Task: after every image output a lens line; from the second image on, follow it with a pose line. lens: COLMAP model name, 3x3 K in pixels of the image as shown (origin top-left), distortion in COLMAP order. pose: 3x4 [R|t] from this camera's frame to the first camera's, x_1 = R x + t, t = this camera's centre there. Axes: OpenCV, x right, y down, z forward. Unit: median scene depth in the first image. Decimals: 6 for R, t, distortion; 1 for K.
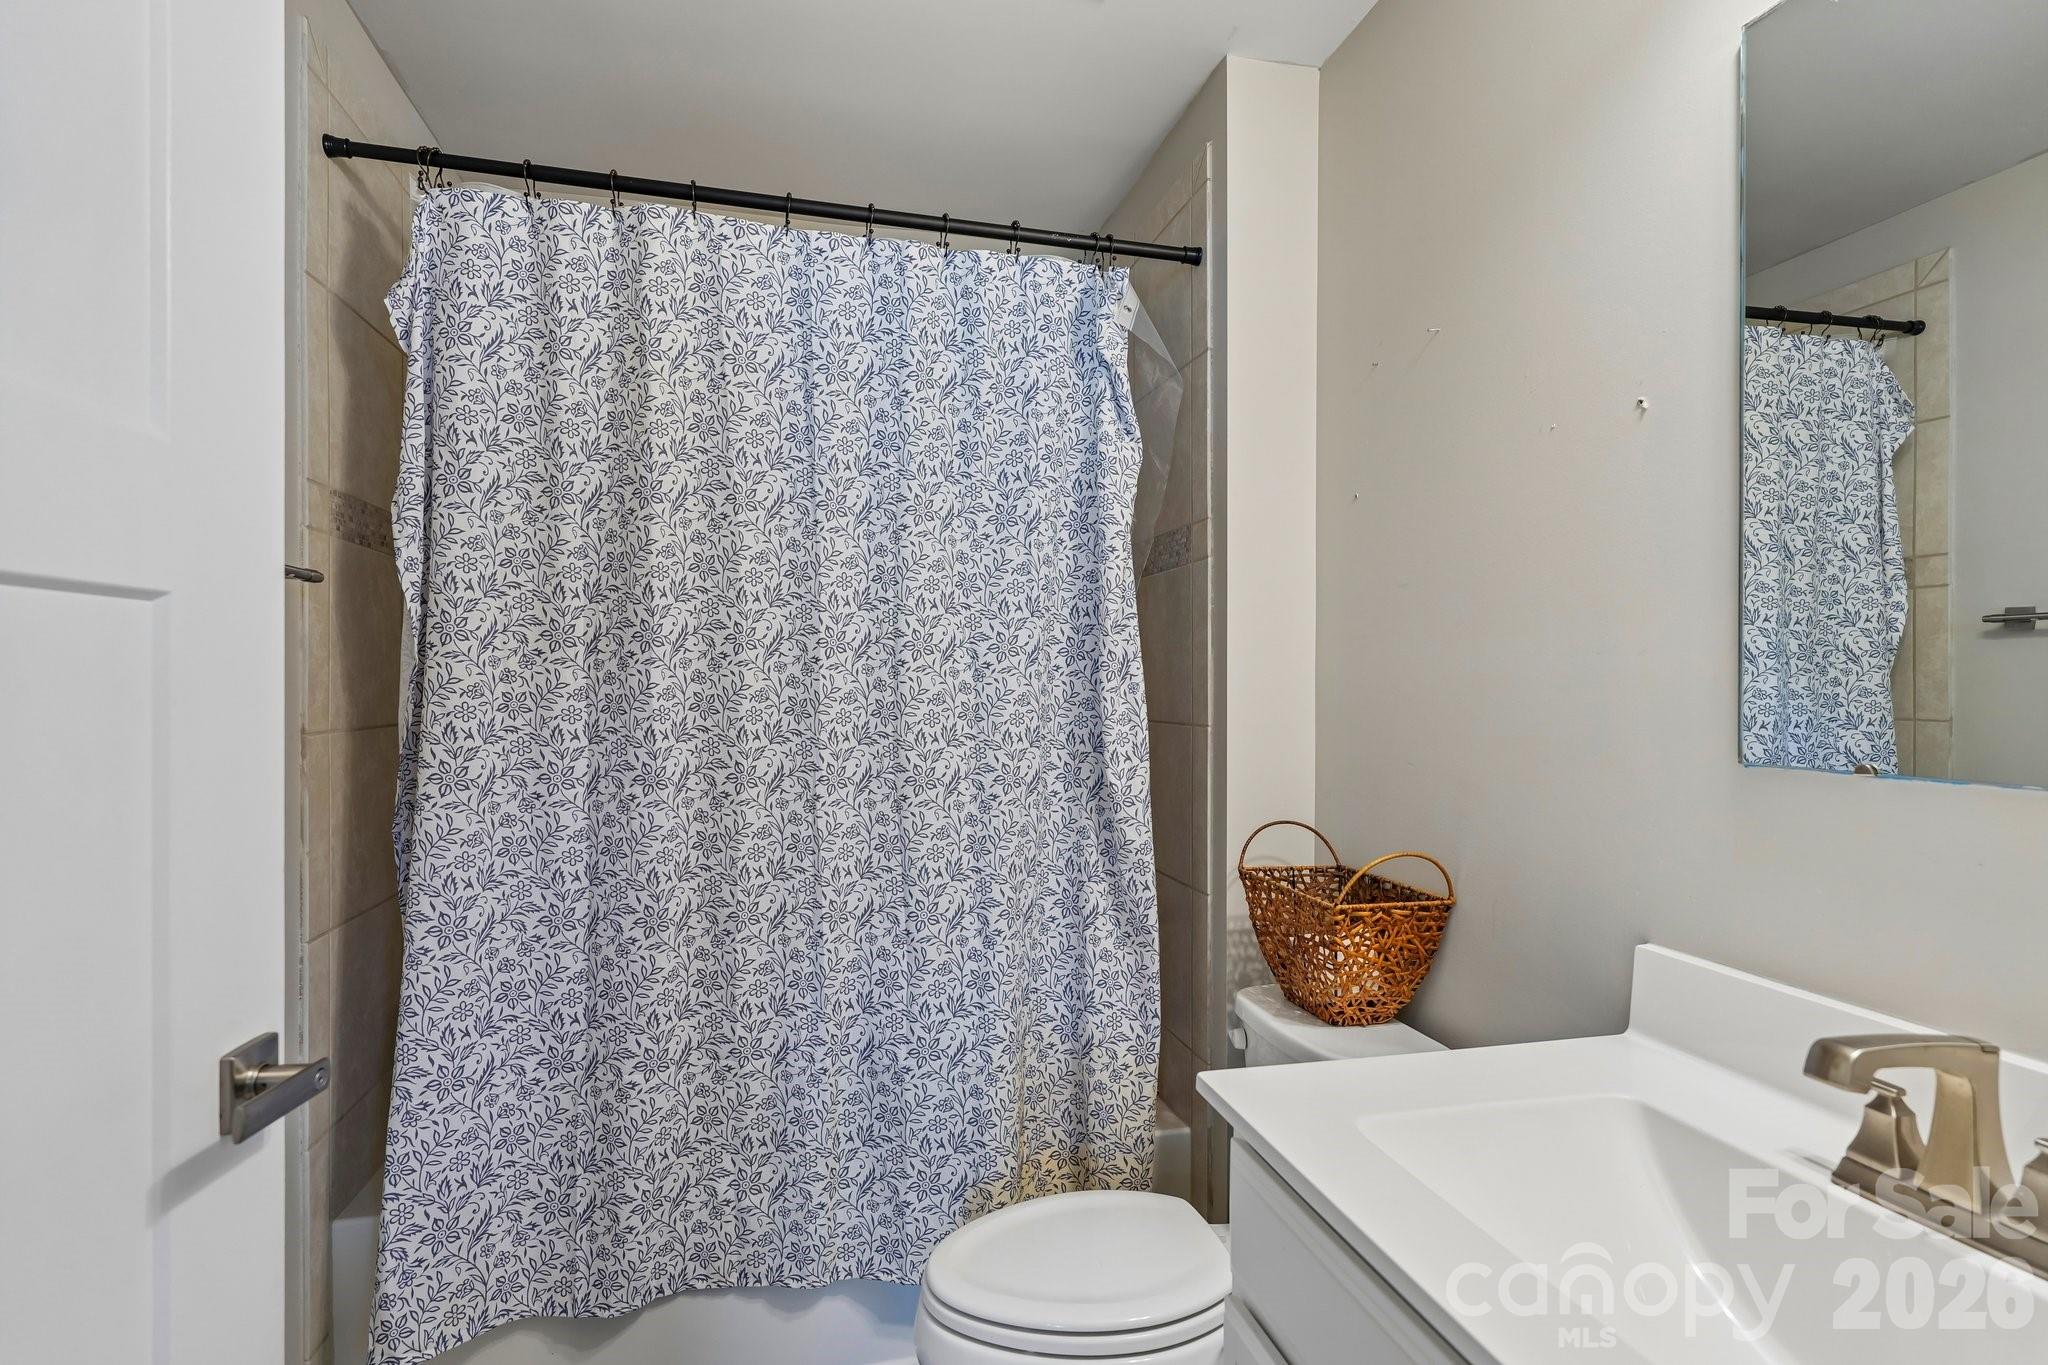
lens RADIAL K [[1003.3, 0, 1027.1], [0, 1003.3, 690.3], [0, 0, 1]] dist [0.001629, 0.000017]
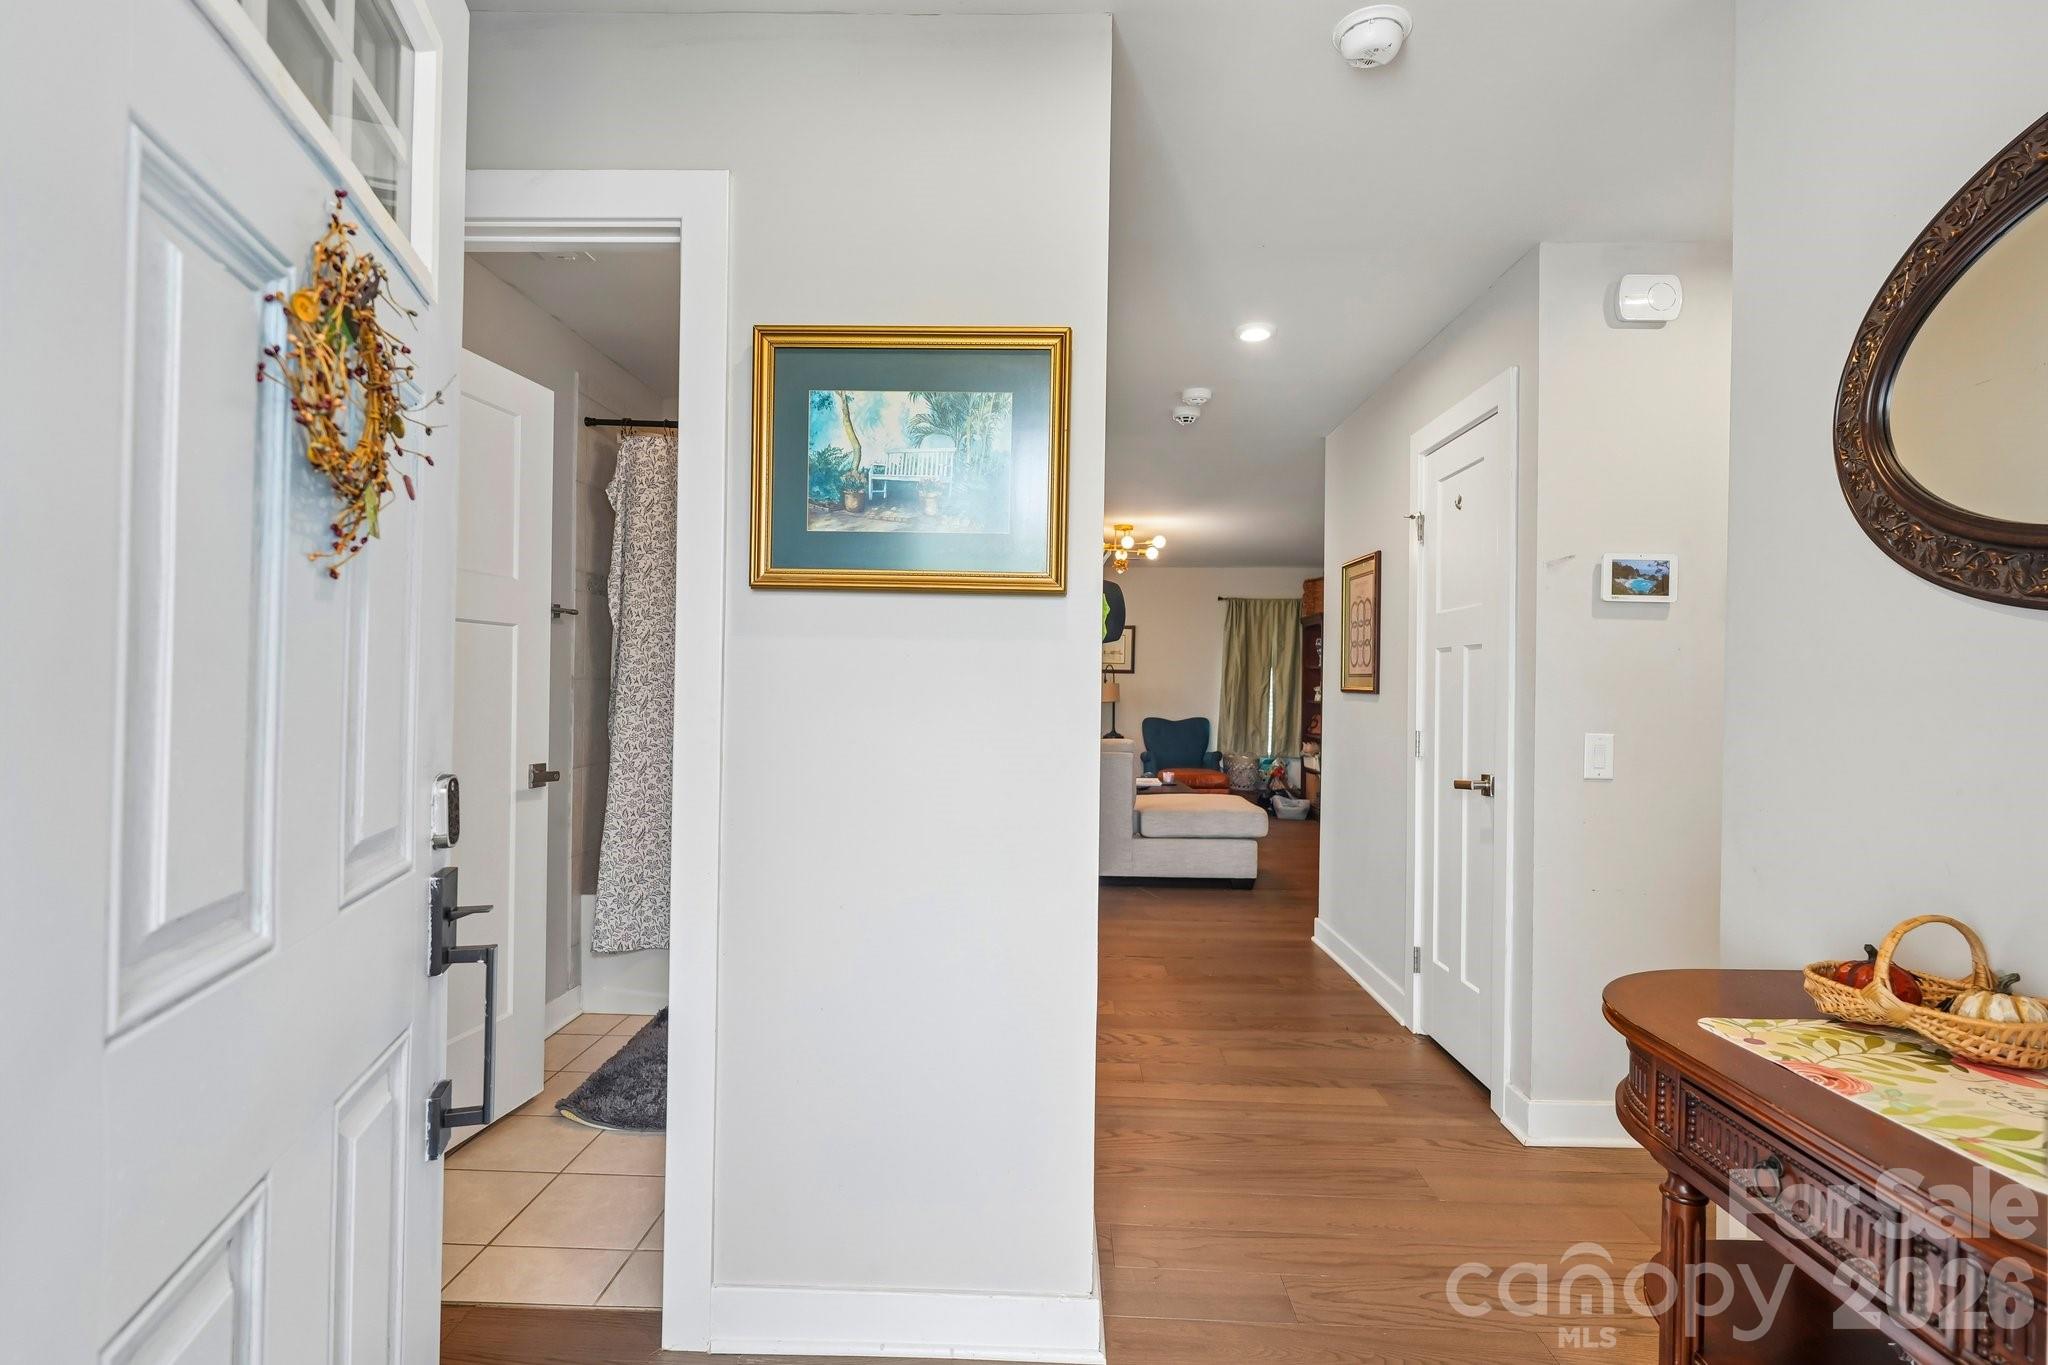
lens RADIAL K [[1003.3, 0, 1018.4], [0, 1003.3, 682.5], [0, 0, 1]] dist [0.001629, 0.000017]
pose [[0.965366, 0.015616, -0.260431, 0.848953], [-0.015638, 0.999876, 0.001988, 0.029421], [0.260429, 0.002153, 0.965490, -0.939094]]
